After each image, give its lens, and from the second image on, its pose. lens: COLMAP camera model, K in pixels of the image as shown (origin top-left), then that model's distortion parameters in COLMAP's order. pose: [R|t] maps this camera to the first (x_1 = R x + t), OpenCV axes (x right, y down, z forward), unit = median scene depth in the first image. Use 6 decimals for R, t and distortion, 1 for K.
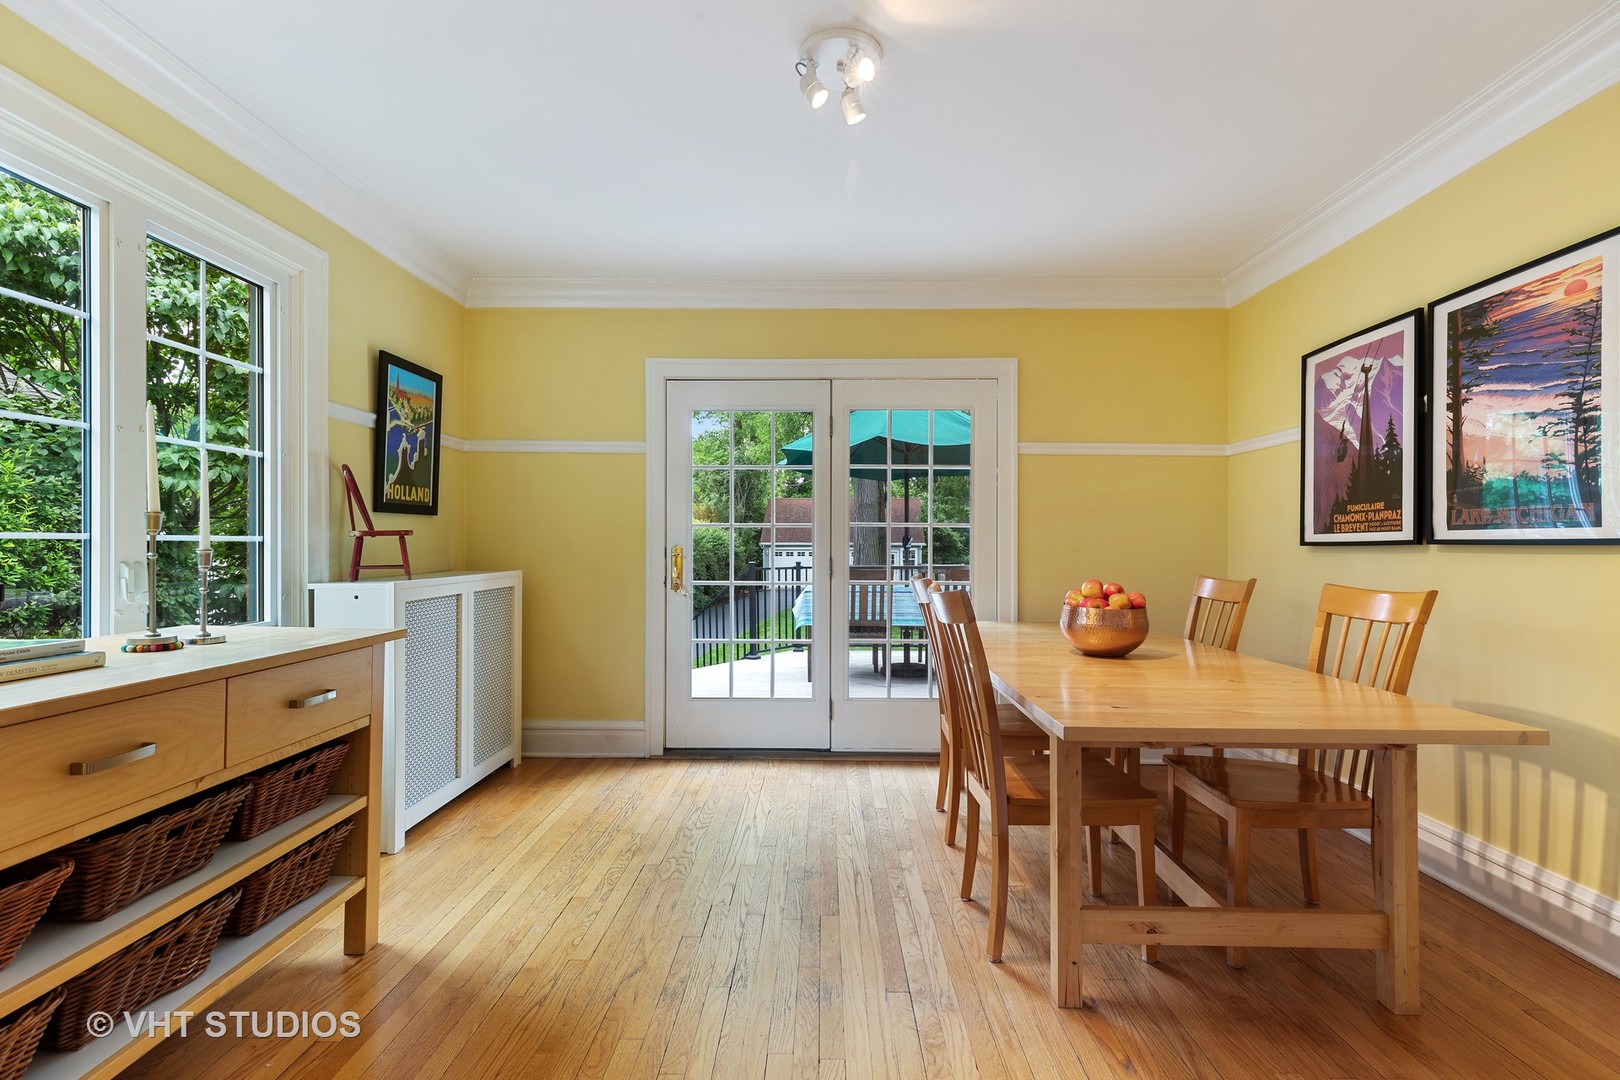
lens RADIAL K [[728.6, 0, 813.8], [0, 728.6, 544.9], [0, 0, 1]] dist [0.008310, -0.002411]
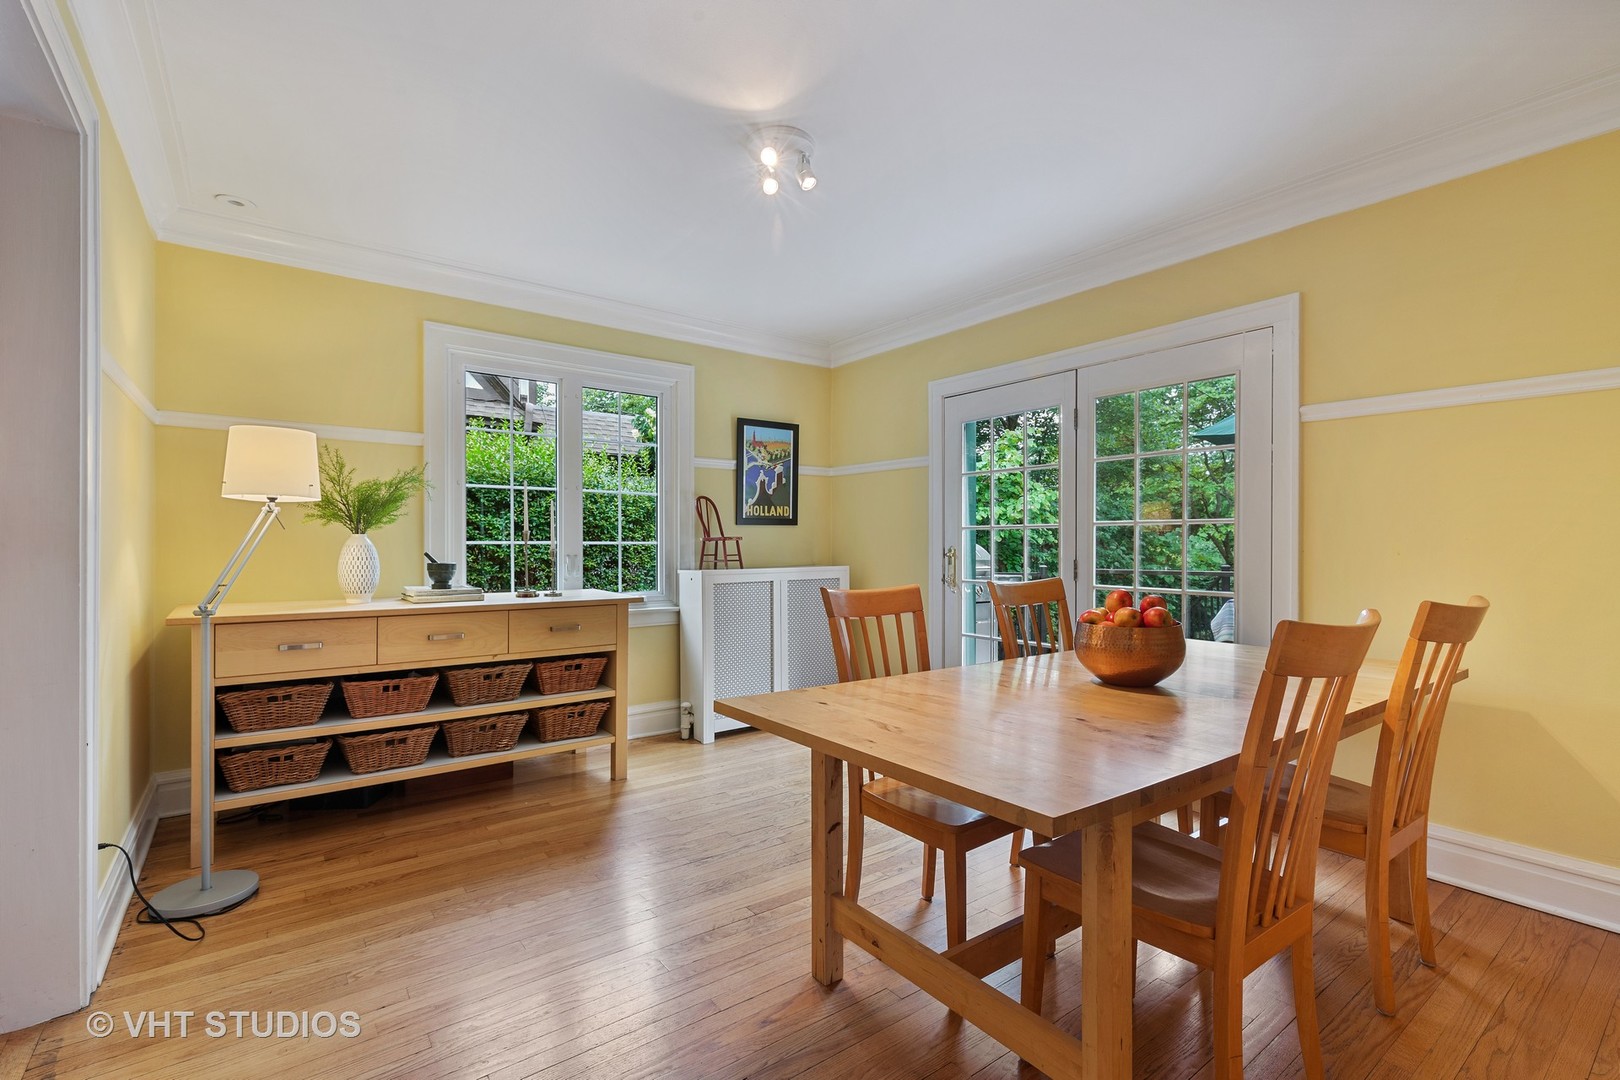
lens RADIAL K [[728.6, 0, 814.5], [0, 728.6, 546.4], [0, 0, 1]] dist [0.008310, -0.002411]
pose [[0.613954, 0.000047, -0.789342, 0.676108], [0.001938, 0.999997, 0.001567, -0.002323], [0.789339, -0.002492, 0.613952, 0.194232]]
